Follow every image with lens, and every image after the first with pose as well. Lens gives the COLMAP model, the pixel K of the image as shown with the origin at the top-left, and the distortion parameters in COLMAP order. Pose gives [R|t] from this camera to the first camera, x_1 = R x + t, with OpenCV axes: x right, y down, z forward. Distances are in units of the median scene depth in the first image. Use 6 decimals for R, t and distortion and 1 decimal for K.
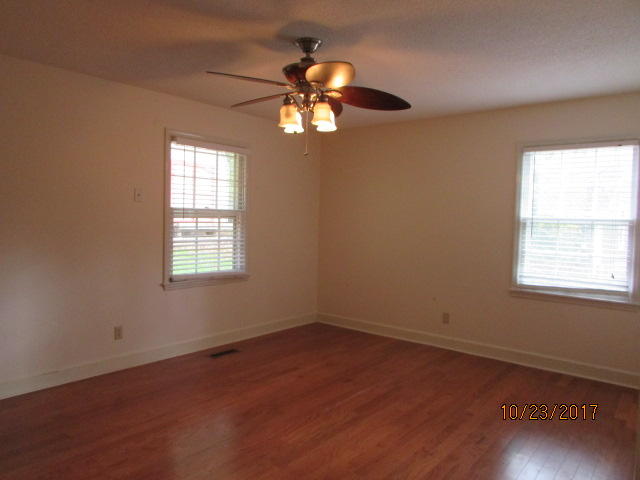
lens RADIAL K [[458.9, 0, 315.9], [0, 458.9, 239.9], [0, 0, 1]] dist [-0.035326, 0.029052]
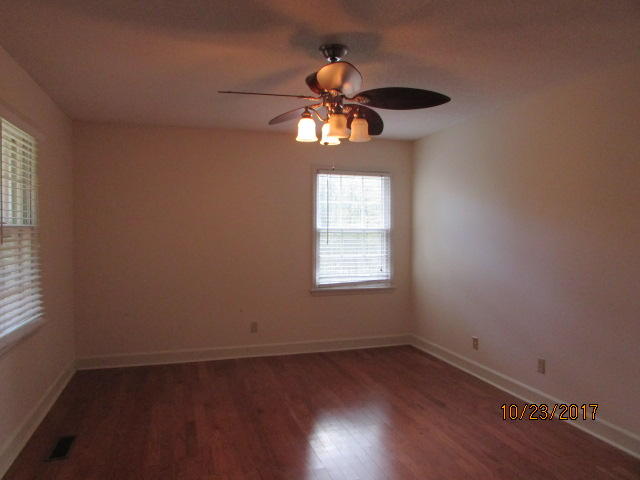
lens RADIAL K [[458.9, 0, 316.7], [0, 458.9, 239.4], [0, 0, 1]] dist [-0.035326, 0.029052]
pose [[0.544392, -0.041103, 0.837824, -0.572258], [0.049971, 0.998614, 0.016522, -0.041807], [-0.837341, 0.032872, 0.545691, 0.364673]]
